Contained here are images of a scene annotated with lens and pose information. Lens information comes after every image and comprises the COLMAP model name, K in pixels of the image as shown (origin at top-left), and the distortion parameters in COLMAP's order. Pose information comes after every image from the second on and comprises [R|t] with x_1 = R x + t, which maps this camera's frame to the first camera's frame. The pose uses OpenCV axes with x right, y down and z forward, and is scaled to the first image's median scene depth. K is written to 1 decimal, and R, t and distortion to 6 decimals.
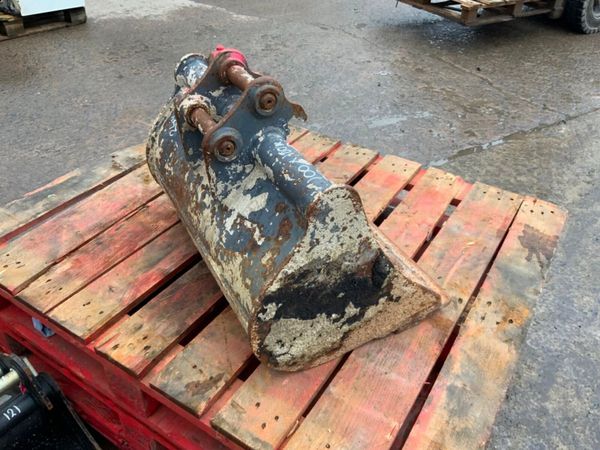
lens RADIAL K [[496.2, 0, 299.3], [0, 496.2, 226.0], [0, 0, 1]] dist [0.105854, -0.204193]
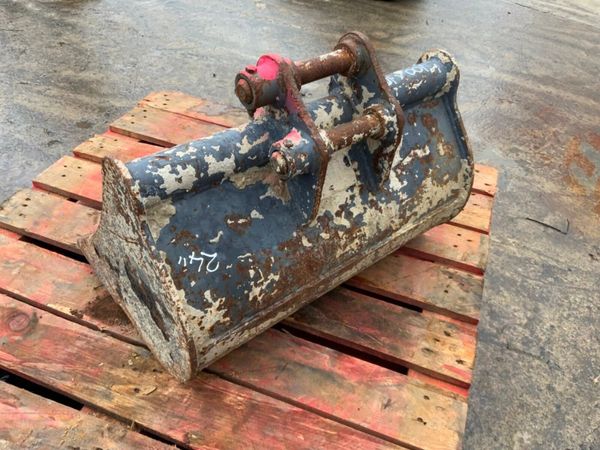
lens RADIAL K [[496.2, 0, 299.3], [0, 496.2, 226.0], [0, 0, 1]] dist [0.105854, -0.204193]
pose [[-0.195534, -0.678846, 0.707767, -0.752936], [0.530905, 0.533527, 0.658398, -0.621914], [-0.824564, 0.504497, 0.256080, 0.844128]]
